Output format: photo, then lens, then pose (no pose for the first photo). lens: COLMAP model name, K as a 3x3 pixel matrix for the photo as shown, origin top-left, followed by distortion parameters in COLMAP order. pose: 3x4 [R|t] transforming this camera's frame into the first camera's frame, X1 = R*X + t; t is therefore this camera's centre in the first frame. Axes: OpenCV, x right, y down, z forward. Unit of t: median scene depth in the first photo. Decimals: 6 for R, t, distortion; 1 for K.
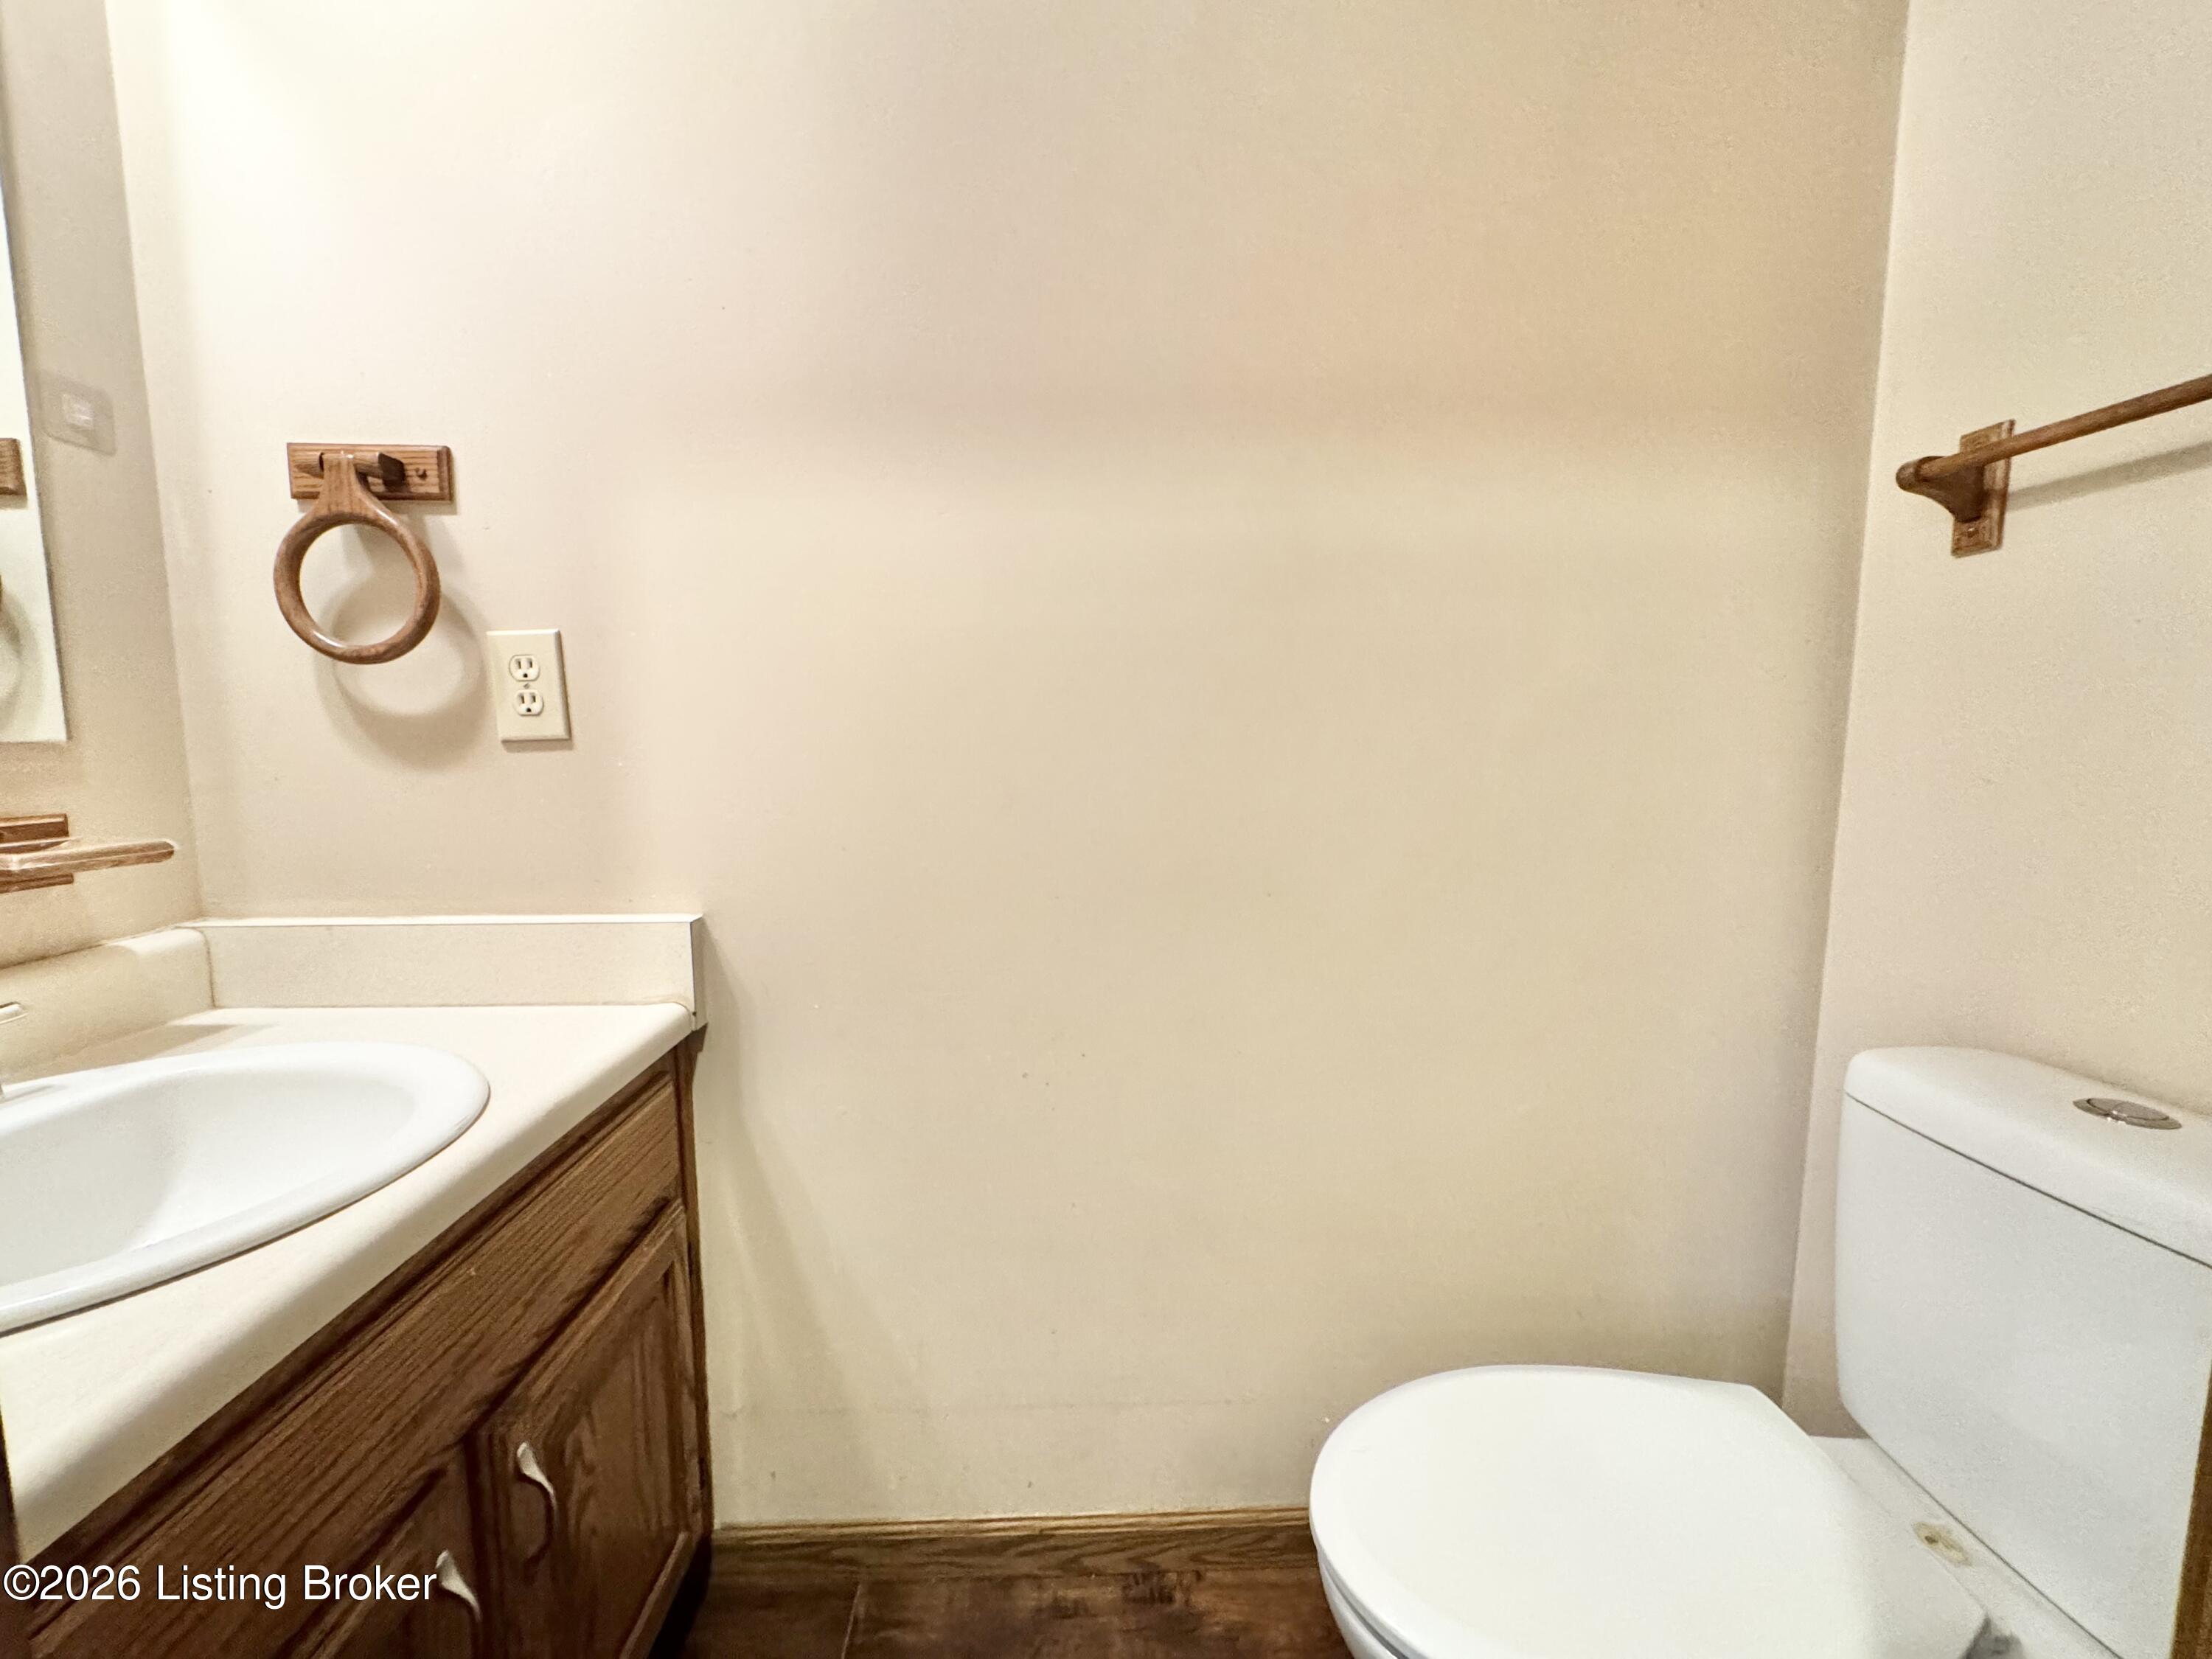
lens RADIAL K [[883.5, 0, 1109.9], [0, 883.5, 829.6], [0, 0, 1]] dist [0.000593, -0.000204]
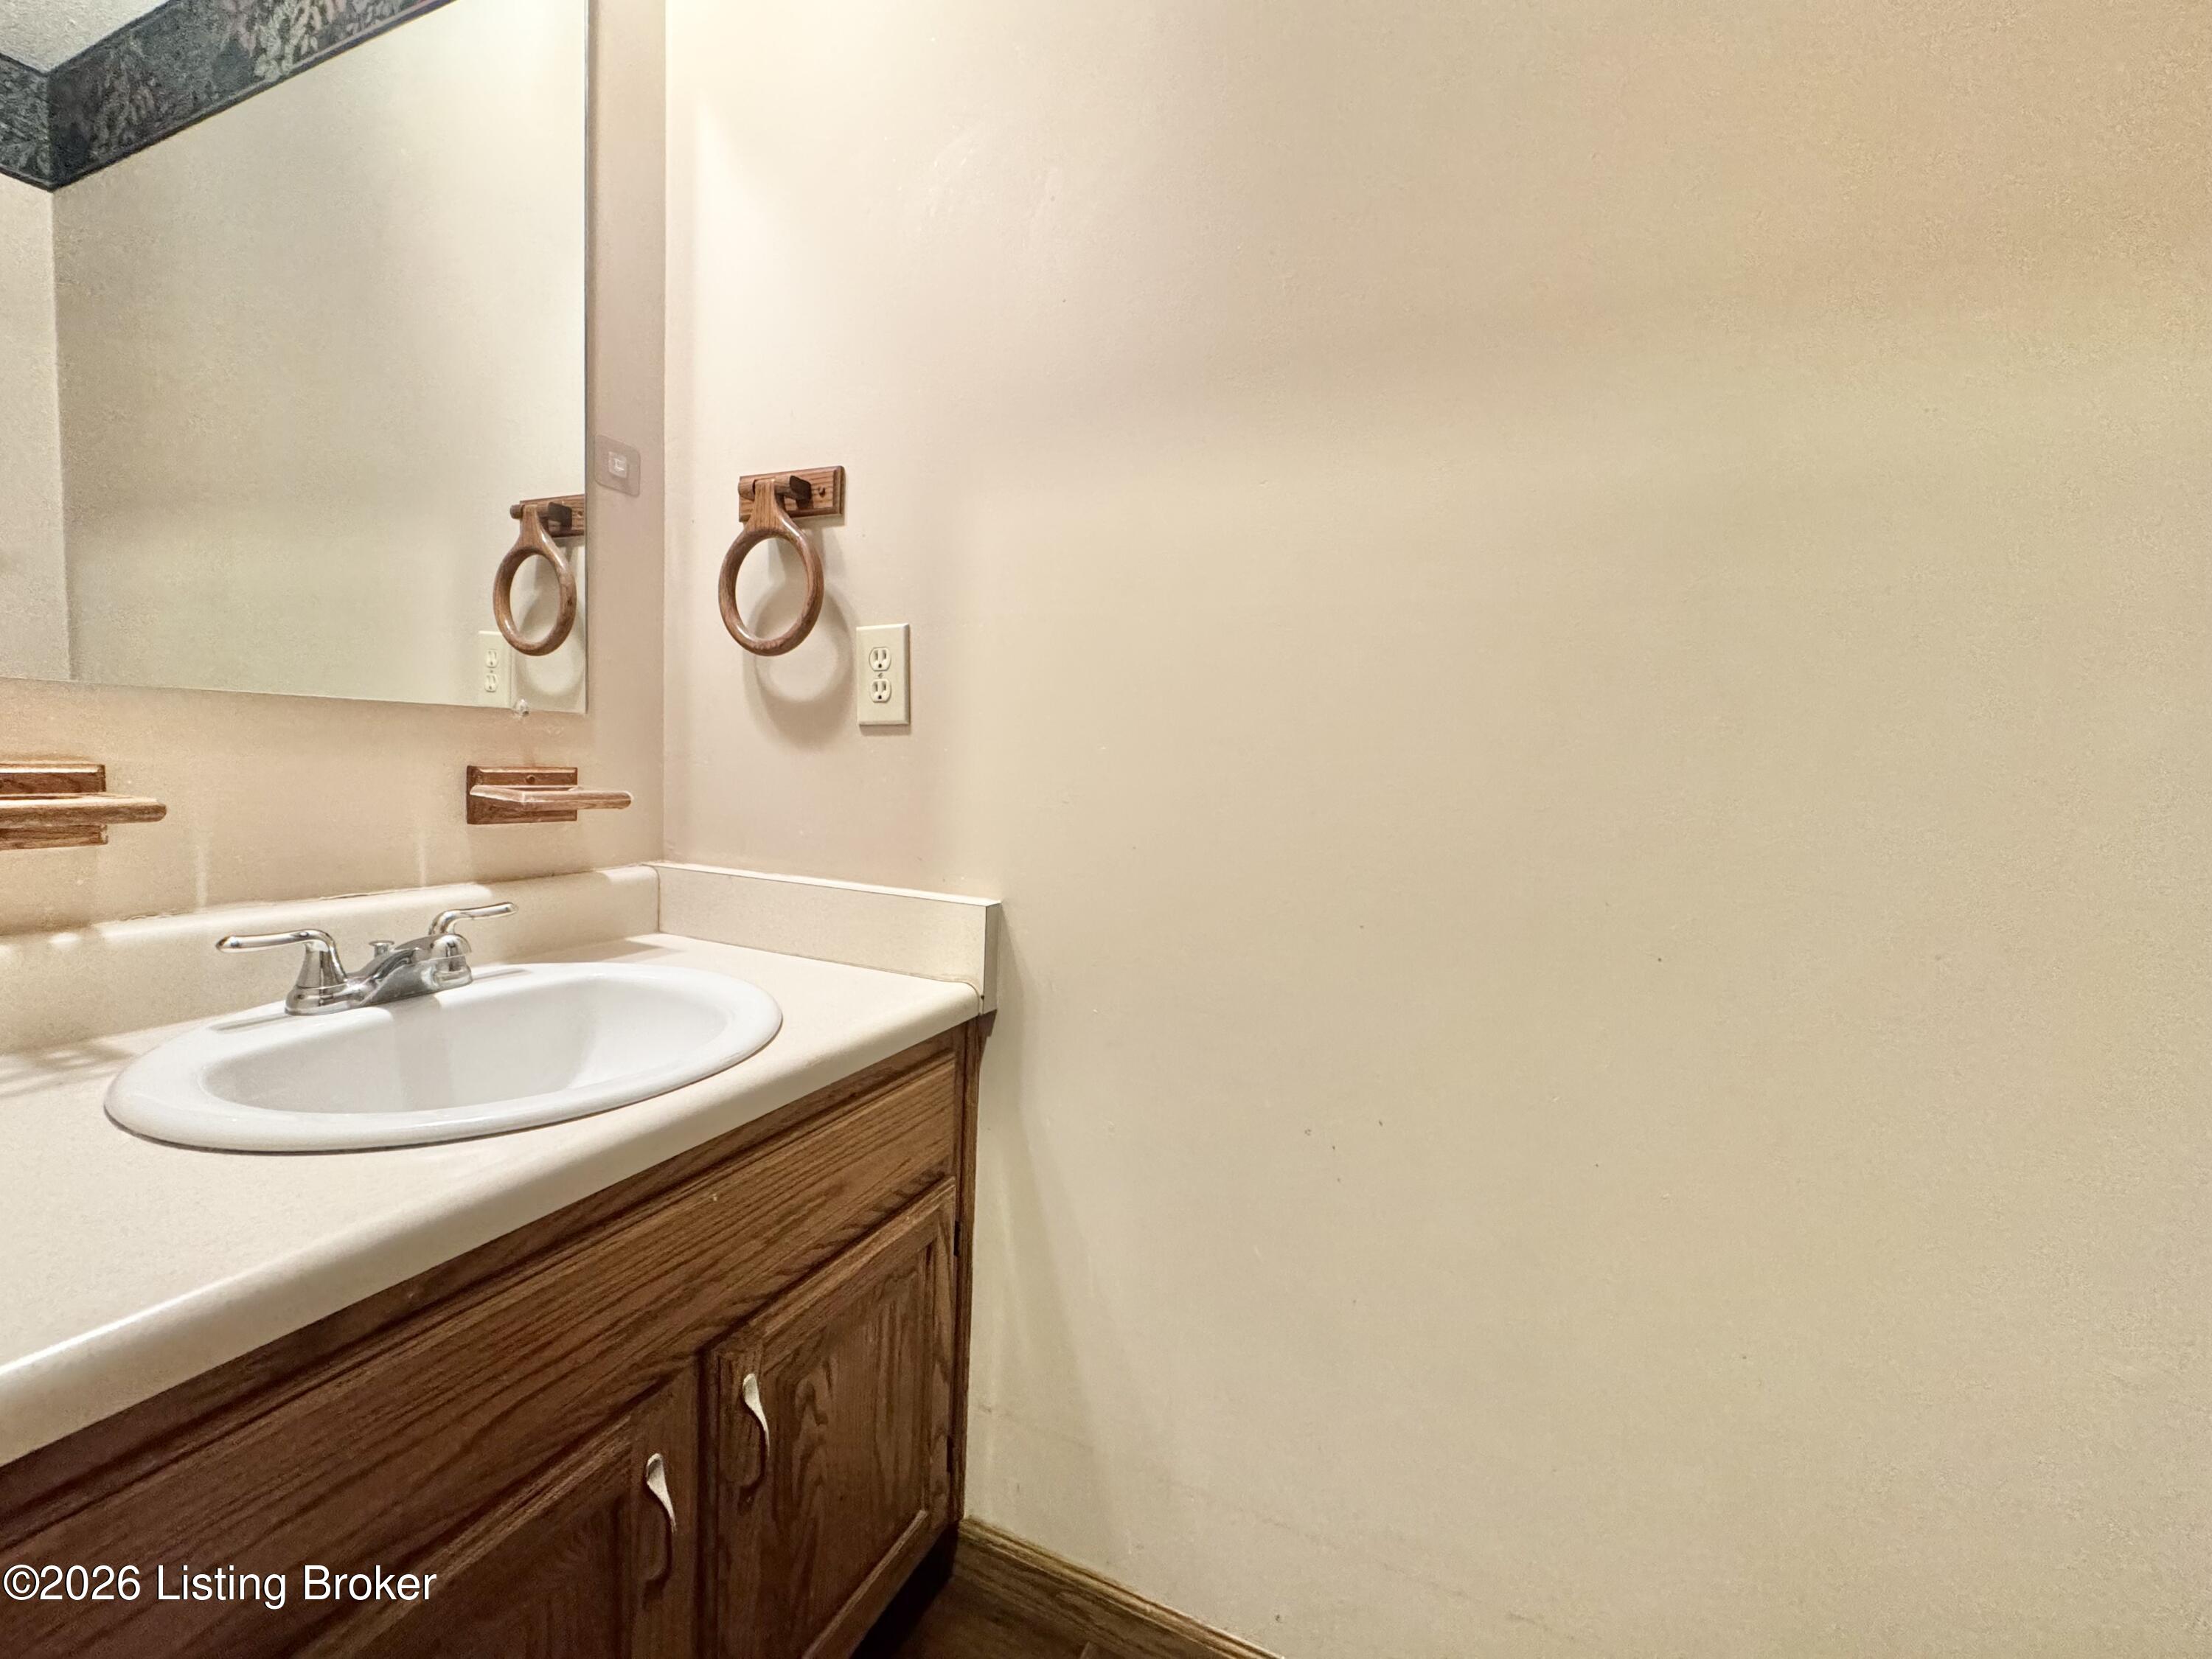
lens RADIAL K [[883.5, 0, 1105.6], [0, 883.5, 827.9], [0, 0, 1]] dist [0.000593, -0.000204]
pose [[0.895867, 0.072674, -0.438338, 0.090881], [-0.089918, 0.995774, -0.018678, 0.022603], [0.435128, 0.056148, 0.898616, 0.148878]]
